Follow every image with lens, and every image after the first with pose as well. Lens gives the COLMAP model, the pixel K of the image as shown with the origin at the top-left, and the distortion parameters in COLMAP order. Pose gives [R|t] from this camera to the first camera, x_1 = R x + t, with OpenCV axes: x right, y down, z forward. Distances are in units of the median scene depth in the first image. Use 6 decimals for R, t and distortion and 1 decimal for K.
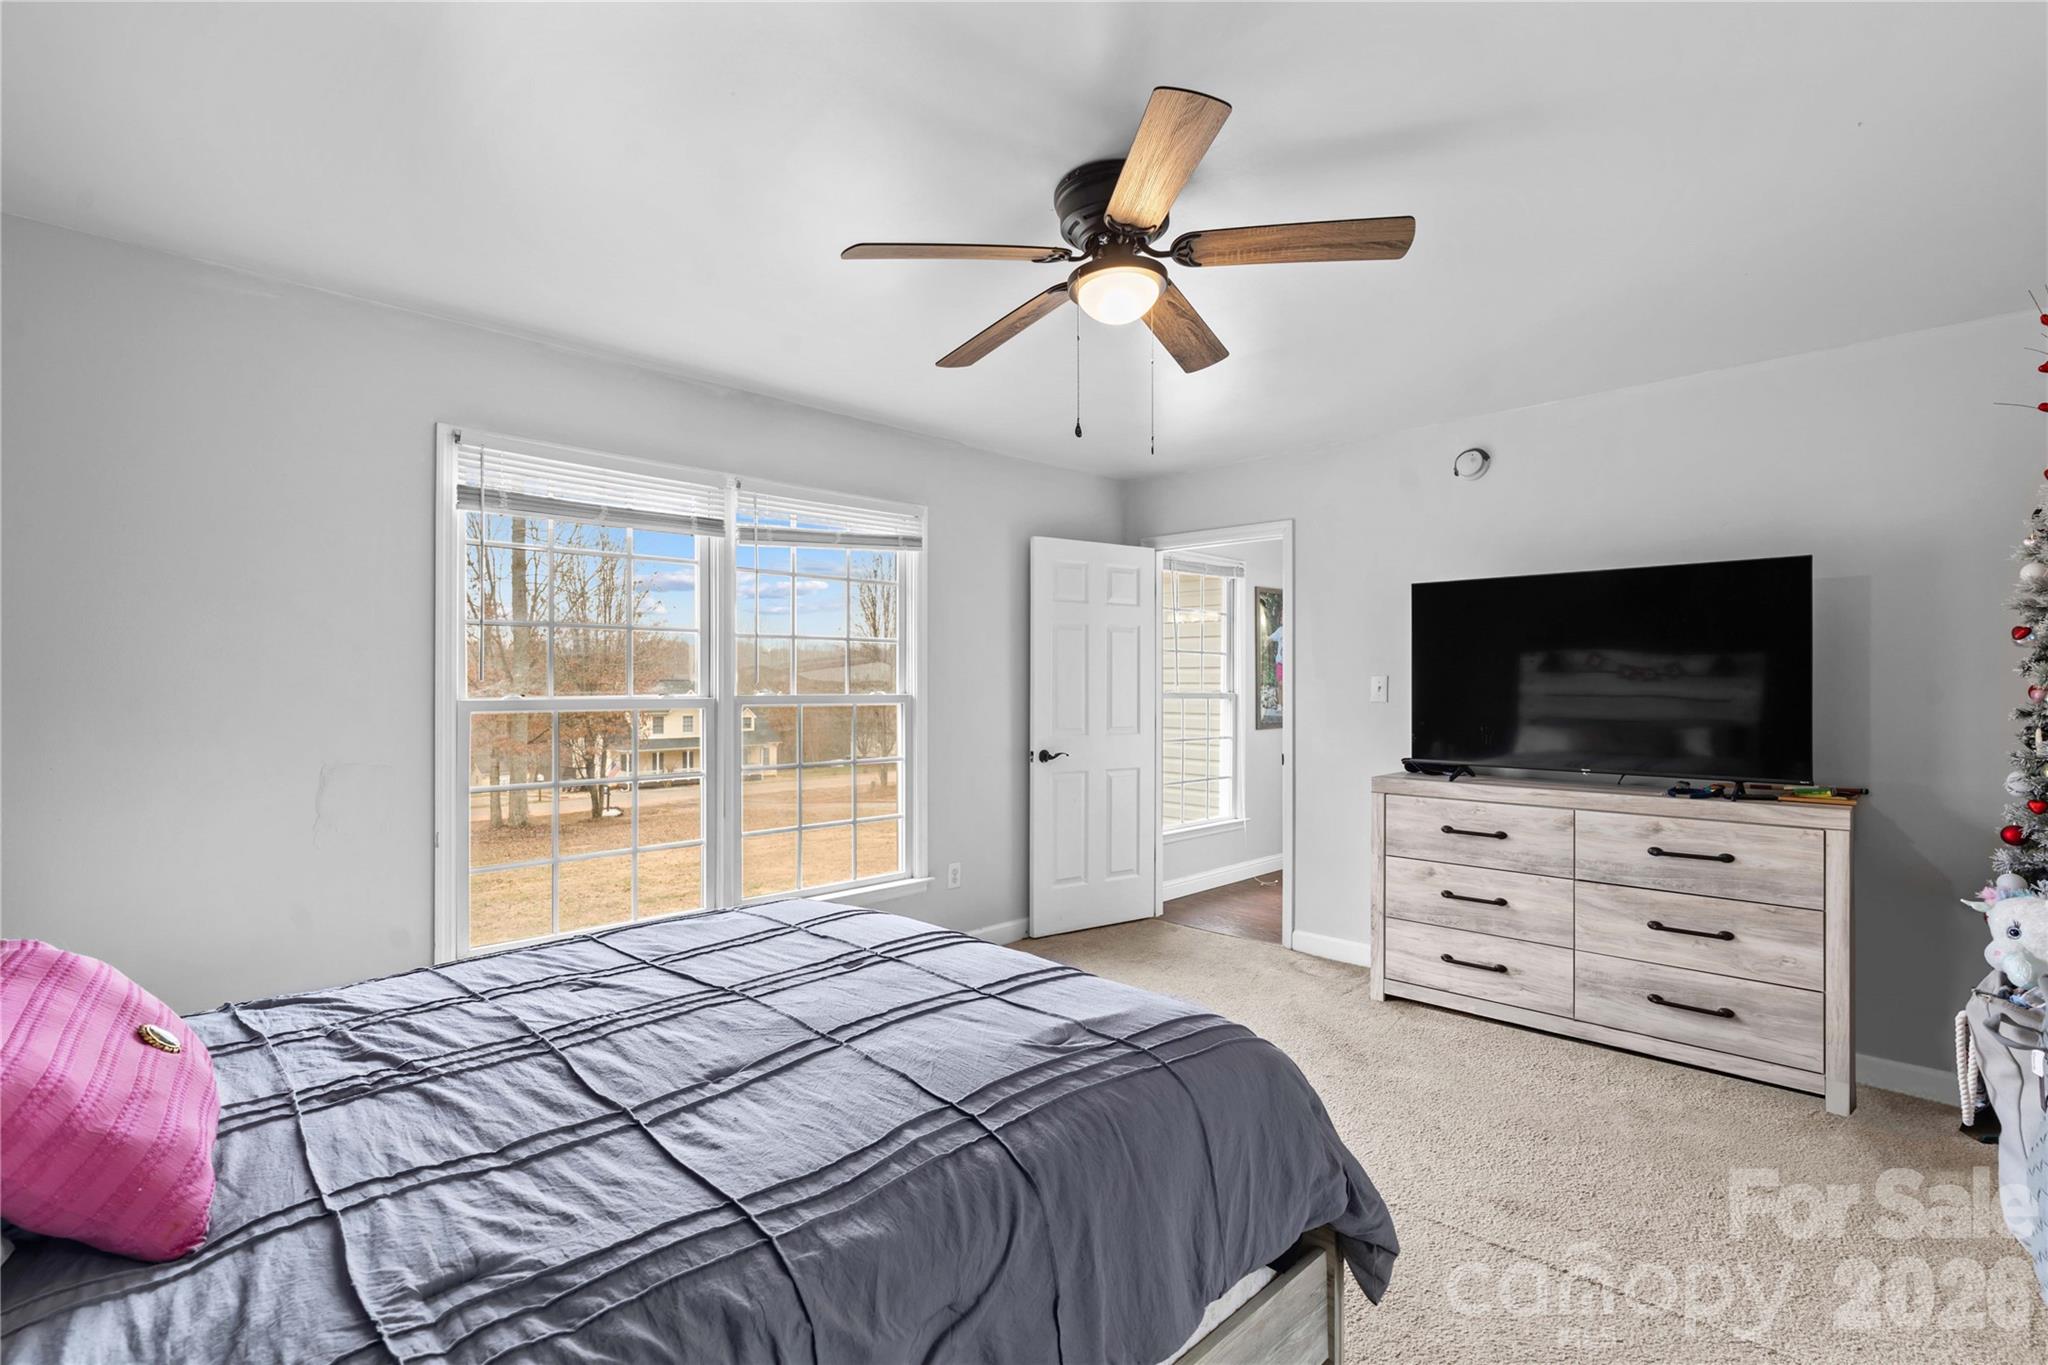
lens RADIAL K [[940.1, 0, 1027.4], [0, 940.1, 689.2], [0, 0, 1]] dist [0.016305, 0.000542]
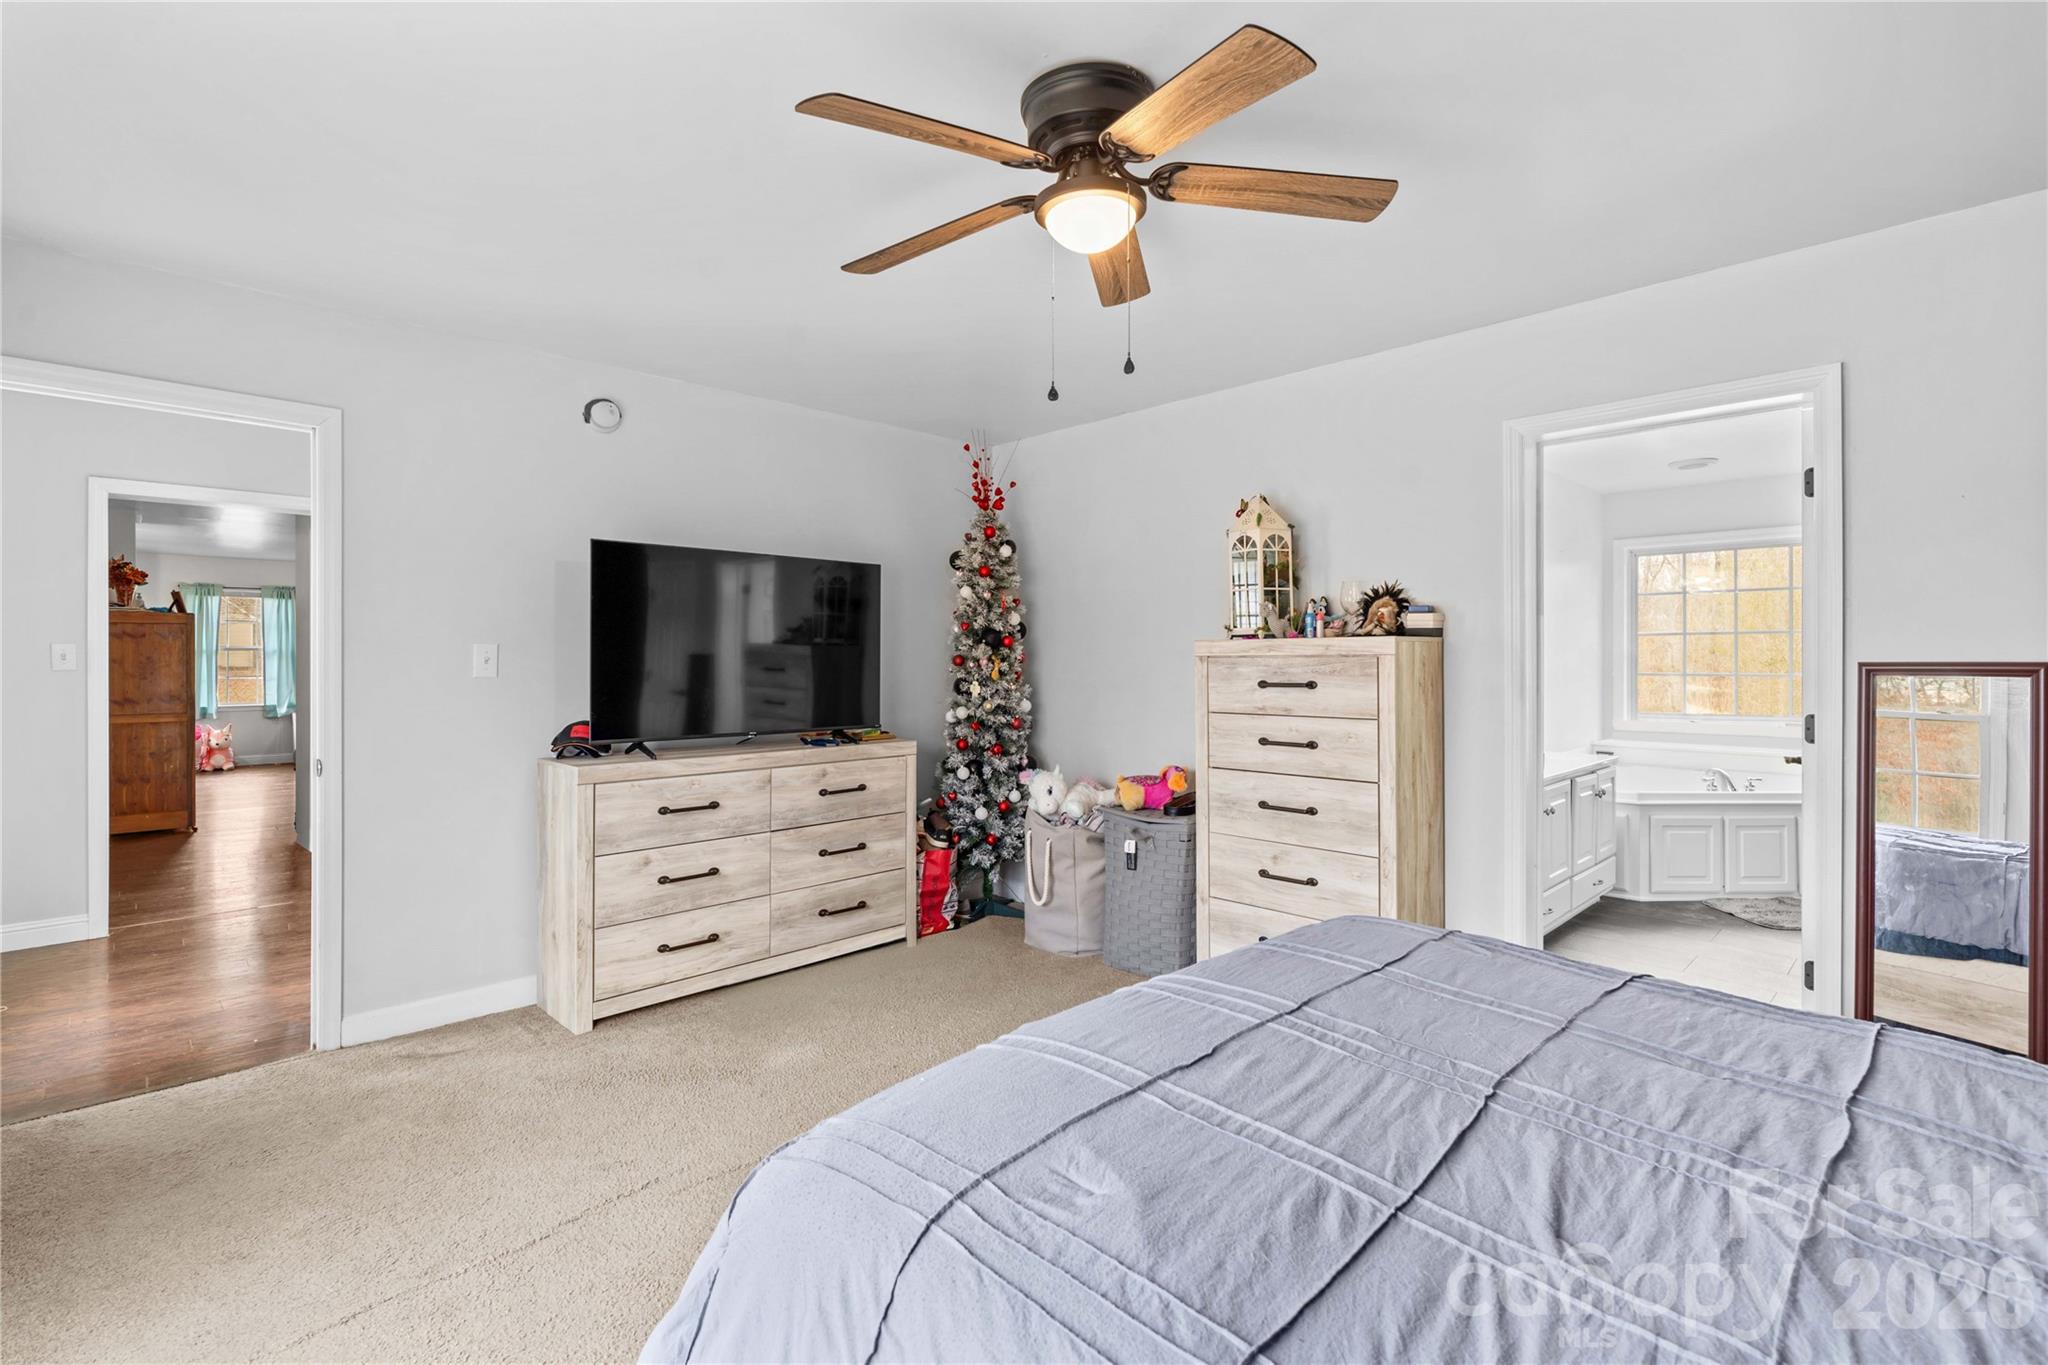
lens RADIAL K [[940.1, 0, 1016.4], [0, 940.1, 665.1], [0, 0, 1]] dist [0.016305, 0.000542]
pose [[0.051601, -0.010077, 0.998617, -0.484693], [0.004200, 0.999942, 0.009873, -0.003244], [-0.998659, 0.003684, 0.051640, 0.626117]]
